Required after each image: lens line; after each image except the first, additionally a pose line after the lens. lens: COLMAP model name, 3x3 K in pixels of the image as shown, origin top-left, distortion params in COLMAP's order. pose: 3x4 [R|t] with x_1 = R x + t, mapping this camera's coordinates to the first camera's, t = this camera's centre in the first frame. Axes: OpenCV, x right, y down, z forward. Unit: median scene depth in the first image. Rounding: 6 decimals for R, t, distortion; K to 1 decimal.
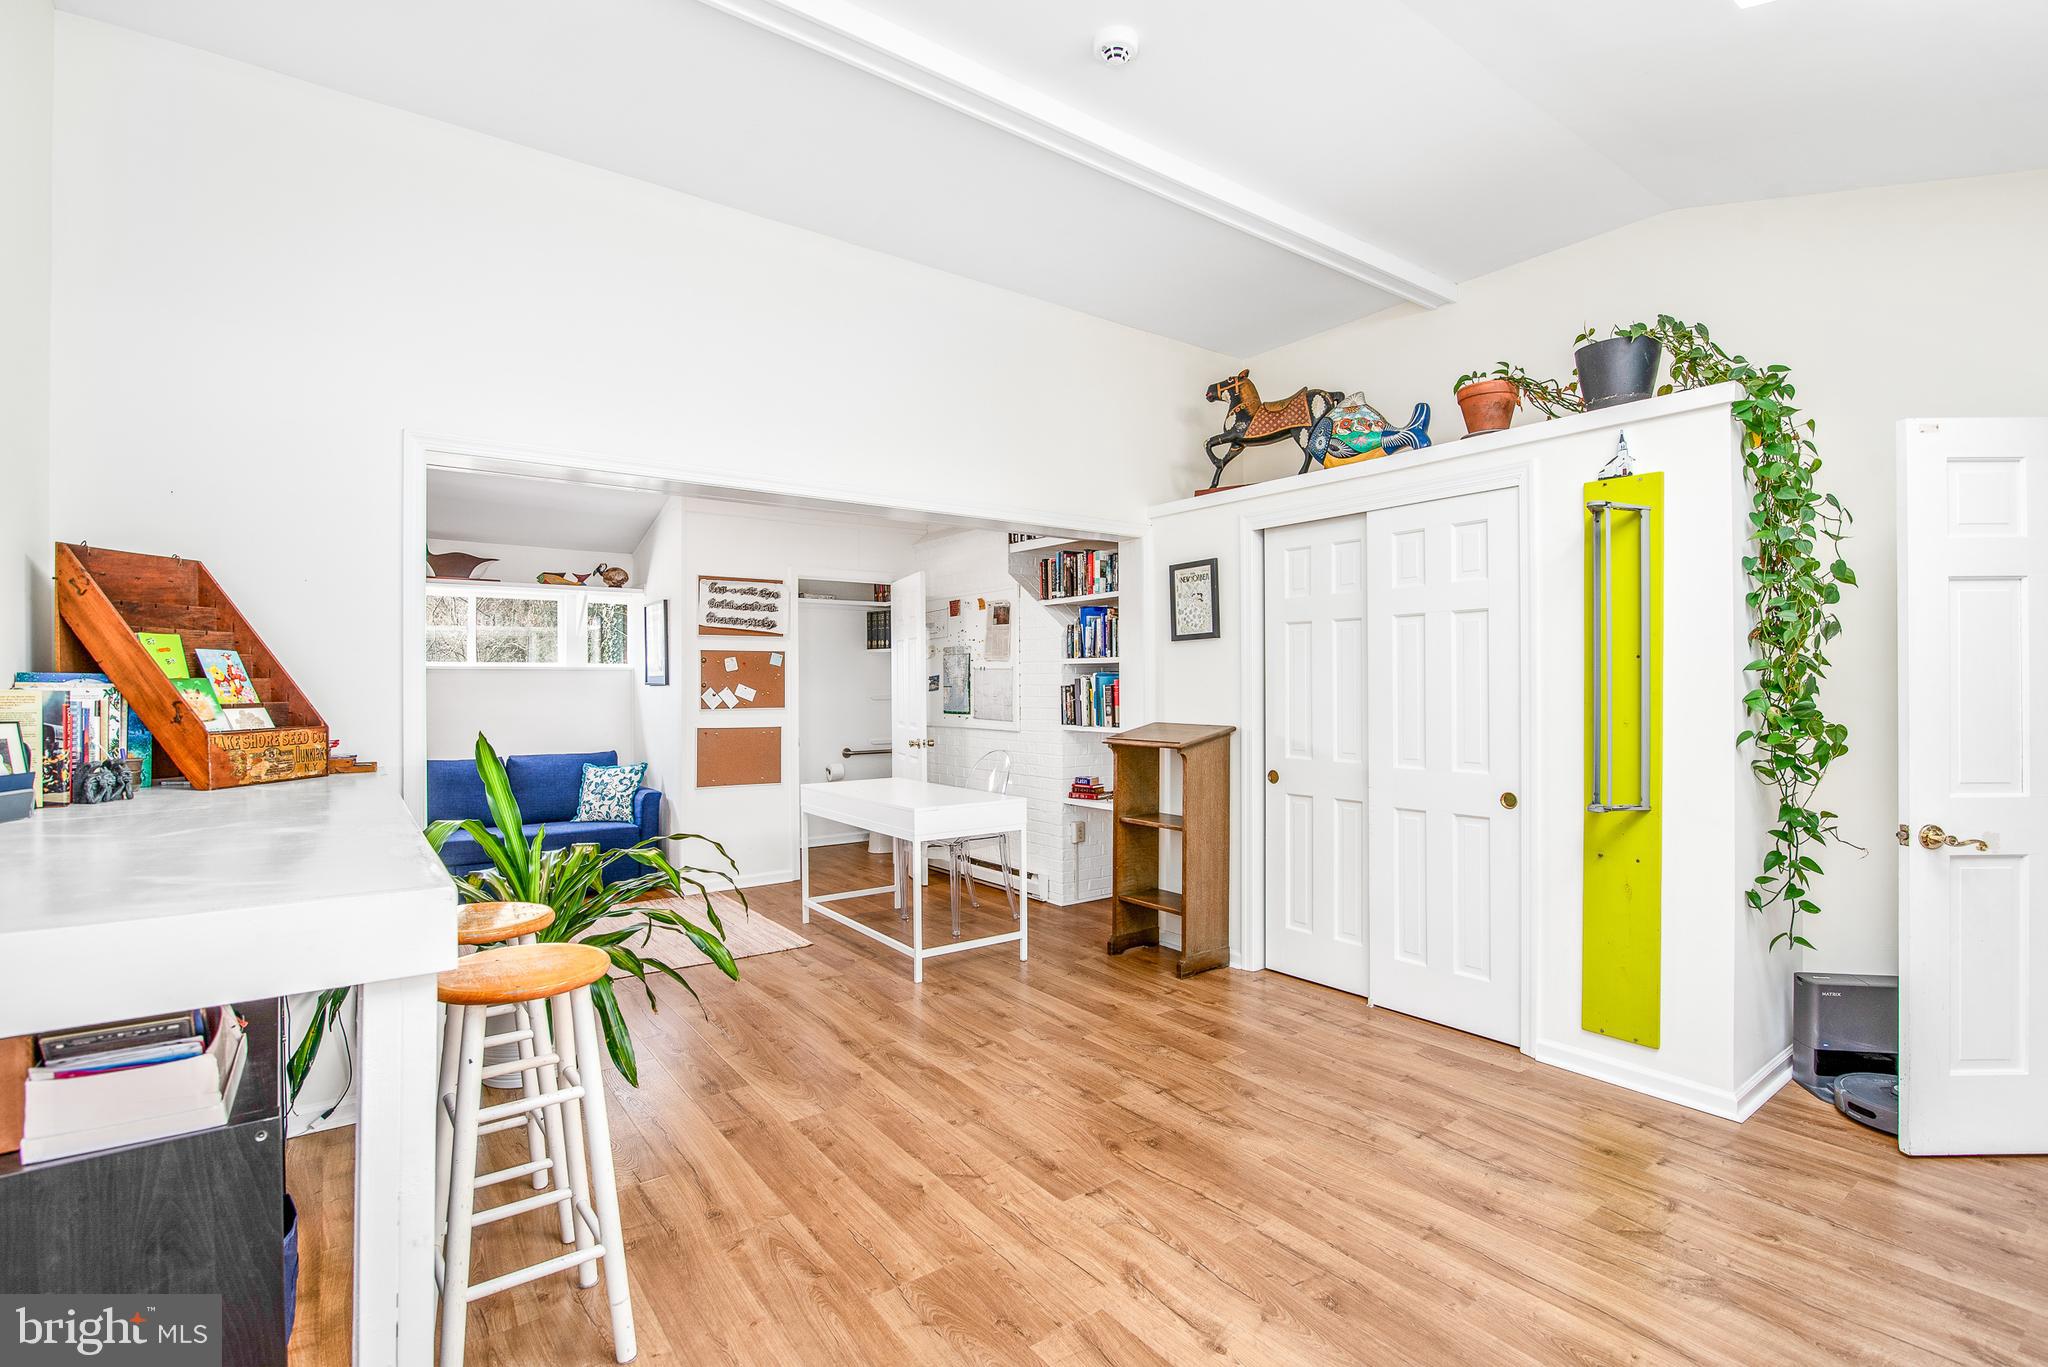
lens RADIAL K [[943.2, 0, 1028.7], [0, 943.2, 685.6], [0, 0, 1]] dist [-0.016169, -0.000376]
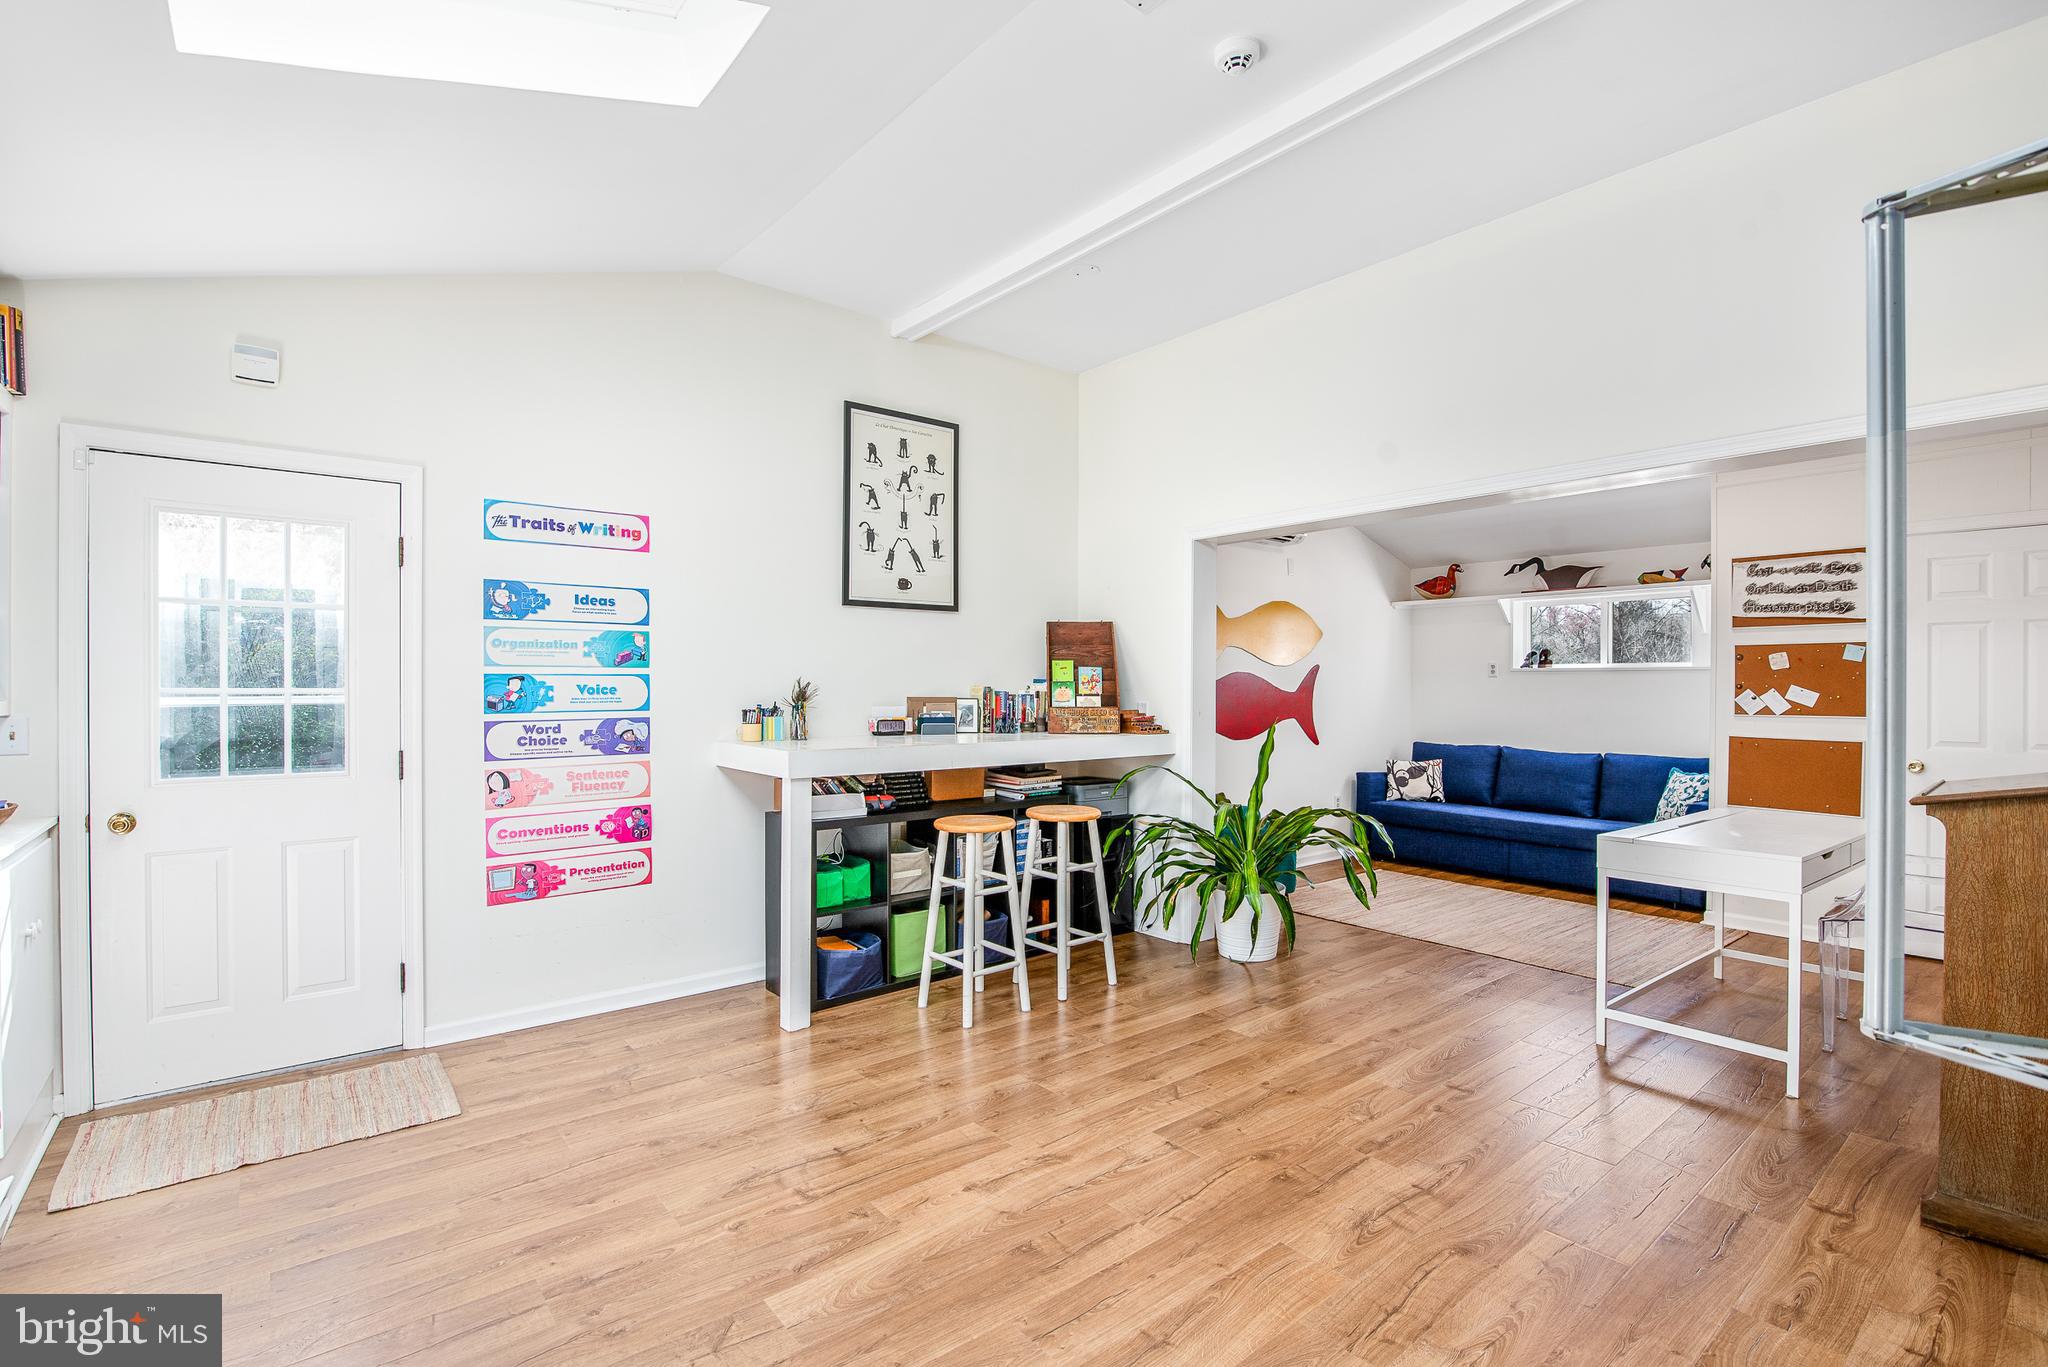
lens RADIAL K [[943.2, 0, 1027.8], [0, 943.2, 686.0], [0, 0, 1]] dist [-0.016169, -0.000376]
pose [[0.040145, 0.004794, -0.999182, 0.672922], [-0.003205, 0.999984, 0.004669, -0.003606], [0.999189, 0.003015, 0.040160, 0.452054]]
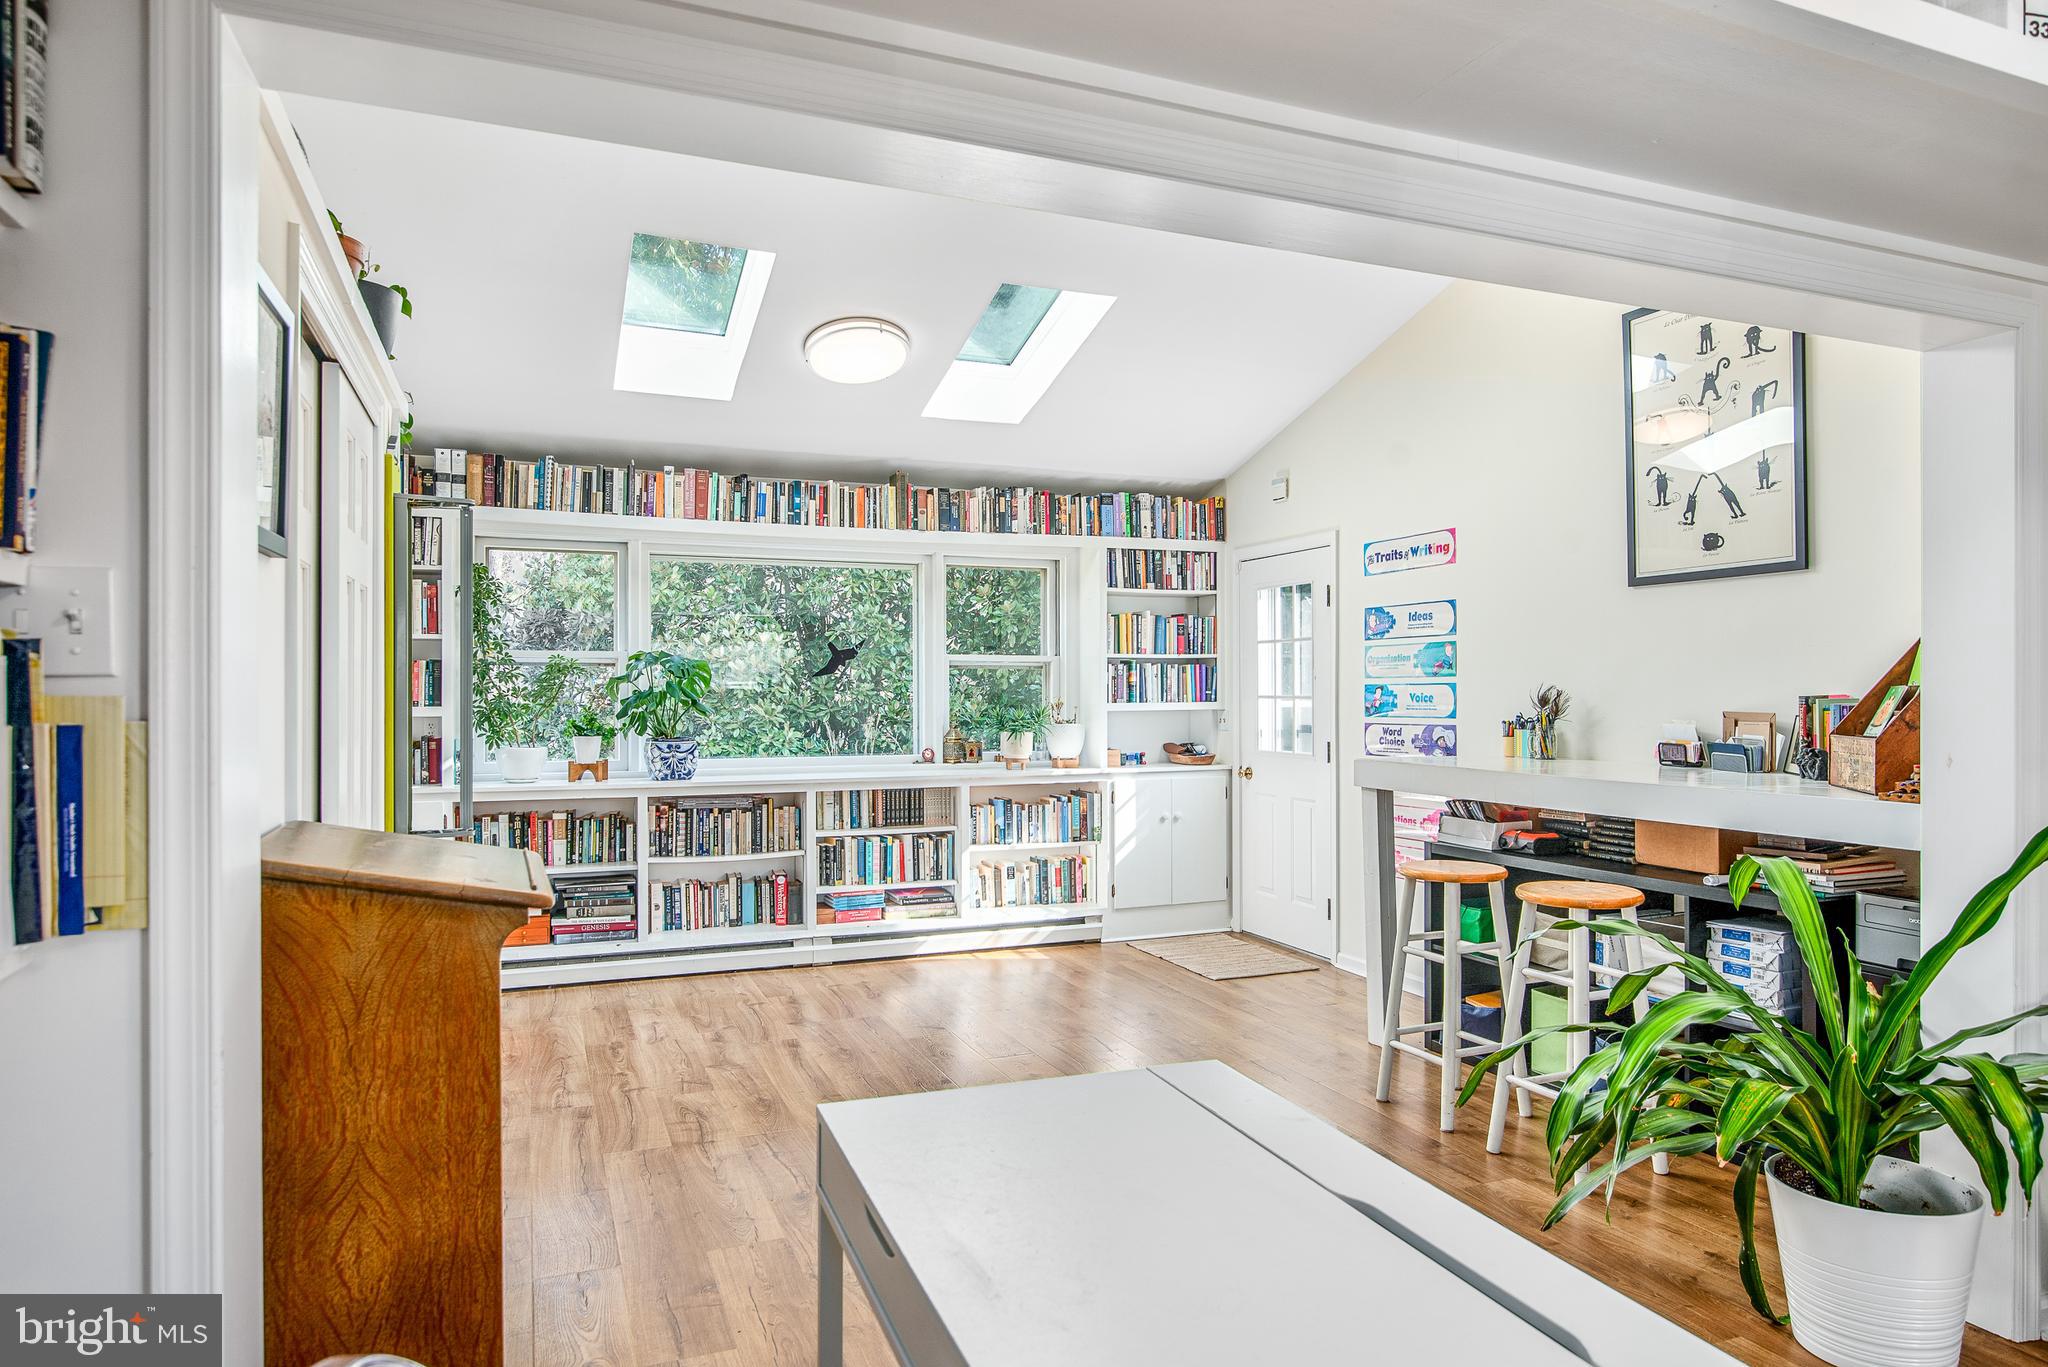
lens RADIAL K [[1242.5, 0, 1026.7], [0, 1242.5, 683.0], [0, 0, 1]] dist [0.003093, 0.000304]
pose [[-0.966831, 0.006438, 0.255334, -0.169767], [0.005202, 0.999971, -0.005516, -0.004911], [-0.255363, -0.004004, -0.966837, 1.426481]]
